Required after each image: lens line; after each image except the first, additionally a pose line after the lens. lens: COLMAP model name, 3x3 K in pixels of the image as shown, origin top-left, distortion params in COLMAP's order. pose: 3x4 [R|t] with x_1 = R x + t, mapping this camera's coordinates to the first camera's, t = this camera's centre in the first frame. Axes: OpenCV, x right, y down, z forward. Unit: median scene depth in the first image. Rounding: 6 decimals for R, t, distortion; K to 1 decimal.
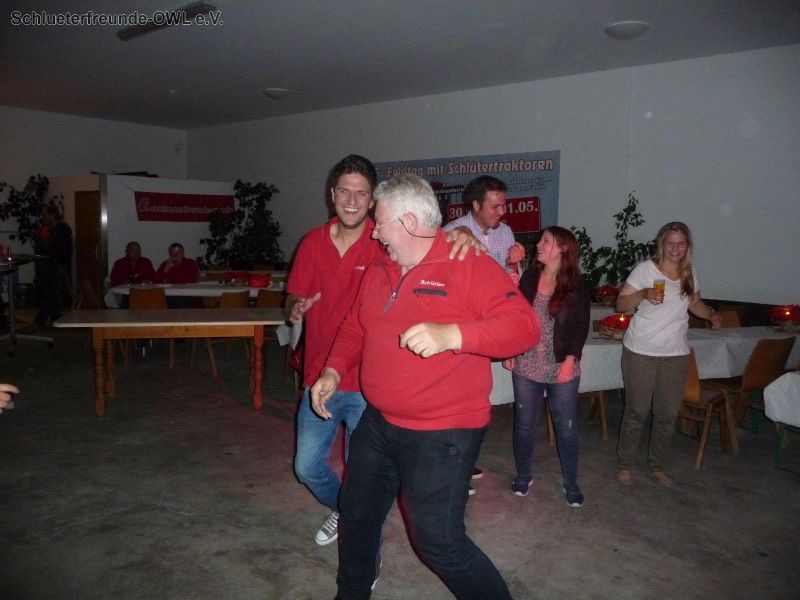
lens RADIAL K [[651.4, 0, 395.7], [0, 651.4, 295.5], [0, 0, 1]] dist [-0.054718, 0.063634]
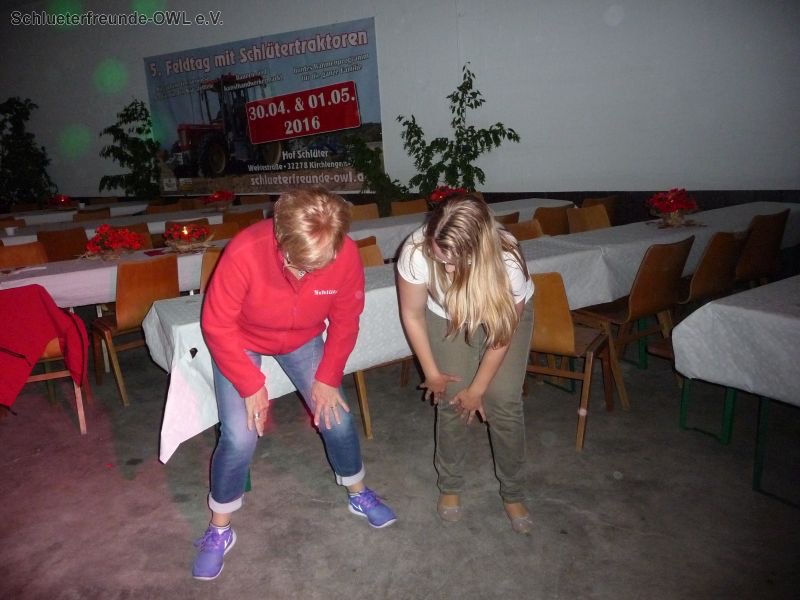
lens RADIAL K [[651.4, 0, 395.7], [0, 651.4, 295.5], [0, 0, 1]] dist [-0.054718, 0.063634]
pose [[0.973318, -0.129657, 0.189319, 0.096561], [0.104116, 0.984781, 0.139162, -0.001689], [-0.204482, -0.115738, 0.972004, 0.221385]]
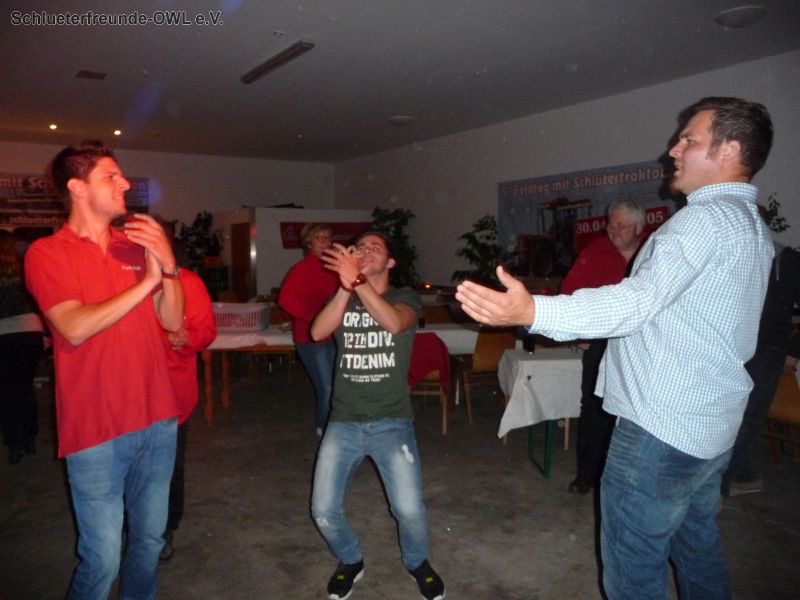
lens RADIAL K [[651.4, 0, 395.7], [0, 651.4, 295.5], [0, 0, 1]] dist [-0.054718, 0.063634]
pose [[0.964894, -0.018341, -0.261997, 0.091698], [0.007135, 0.999021, -0.043656, 0.014969], [0.262541, 0.040254, 0.964081, 0.009211]]
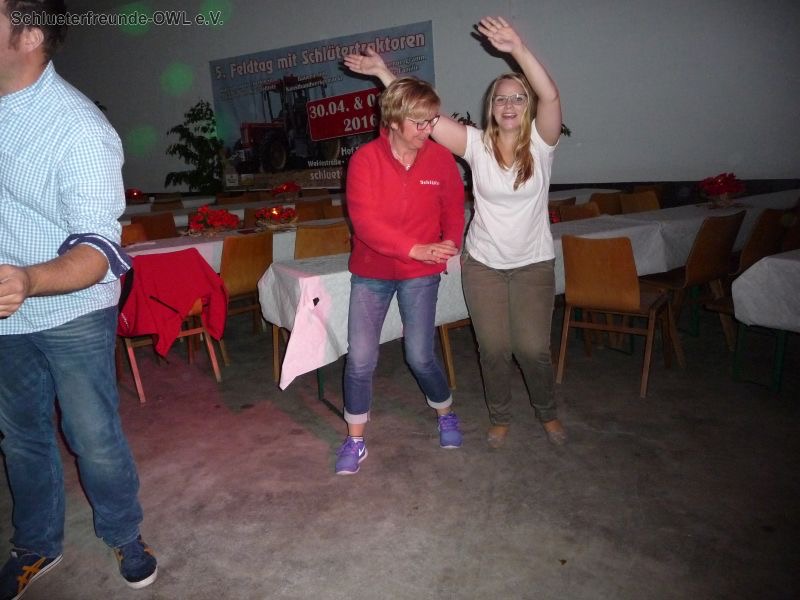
lens RADIAL K [[651.4, 0, 395.7], [0, 651.4, 295.5], [0, 0, 1]] dist [-0.054718, 0.063634]
pose [[0.981053, -0.122477, 0.150116, 0.046199], [0.103902, 0.986586, 0.125910, 0.013925], [-0.163523, -0.107927, 0.980618, 0.174036]]
